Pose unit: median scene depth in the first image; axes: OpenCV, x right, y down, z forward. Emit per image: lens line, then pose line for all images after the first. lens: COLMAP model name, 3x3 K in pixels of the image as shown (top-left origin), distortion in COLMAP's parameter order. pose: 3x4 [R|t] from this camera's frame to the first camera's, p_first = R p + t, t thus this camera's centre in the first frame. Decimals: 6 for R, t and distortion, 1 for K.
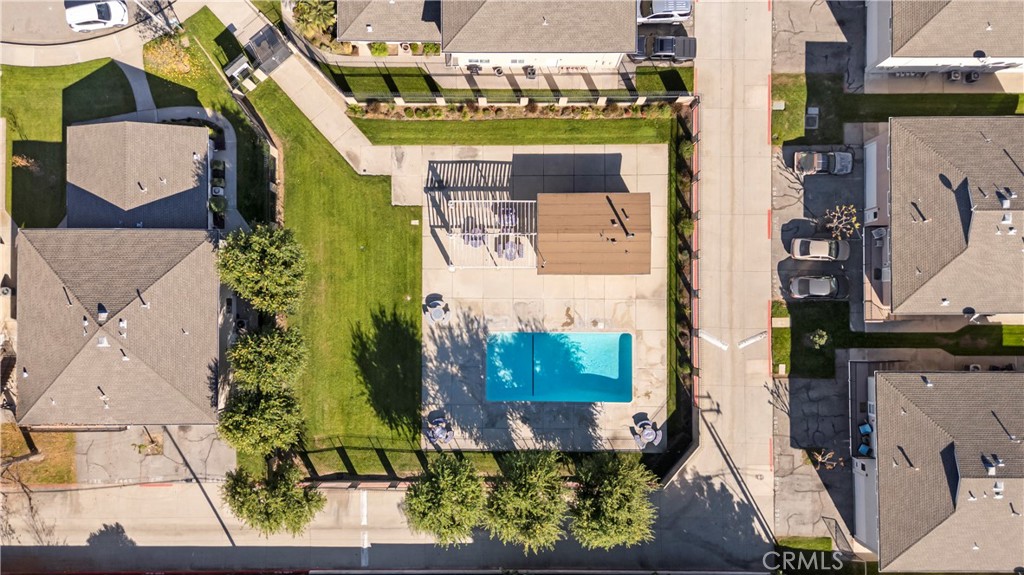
lens RADIAL K [[750.9, 0, 512.0], [0, 750.9, 287.5], [0, 0, 1]] dist [0.089522, -0.111150]
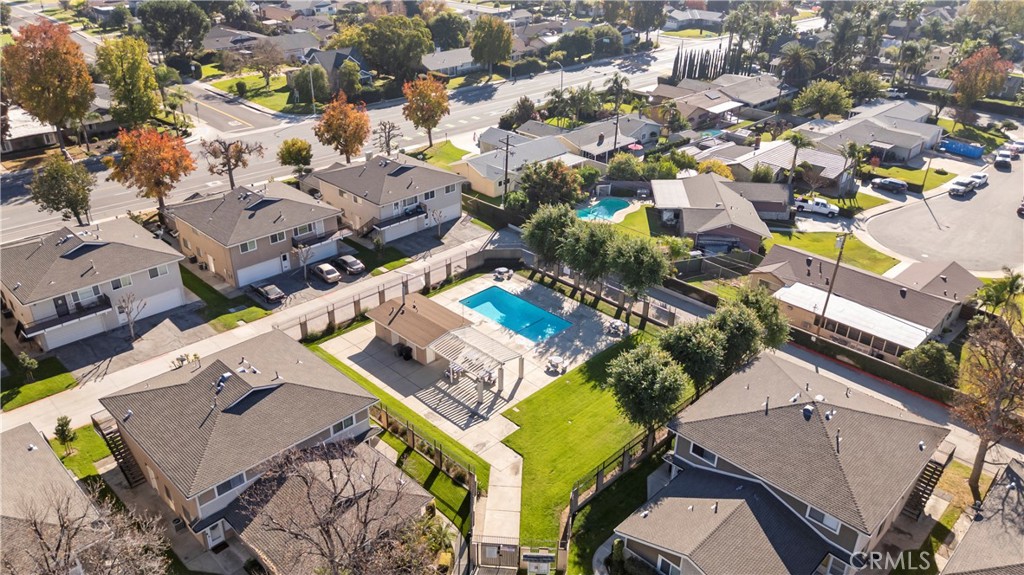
lens RADIAL K [[750.9, 0, 512.0], [0, 750.9, 287.5], [0, 0, 1]] dist [0.089522, -0.111150]
pose [[-0.712513, -0.335461, 0.616272, -0.713492], [0.700849, -0.298084, 0.648040, -0.719125], [-0.033691, 0.893651, 0.447496, 0.379377]]
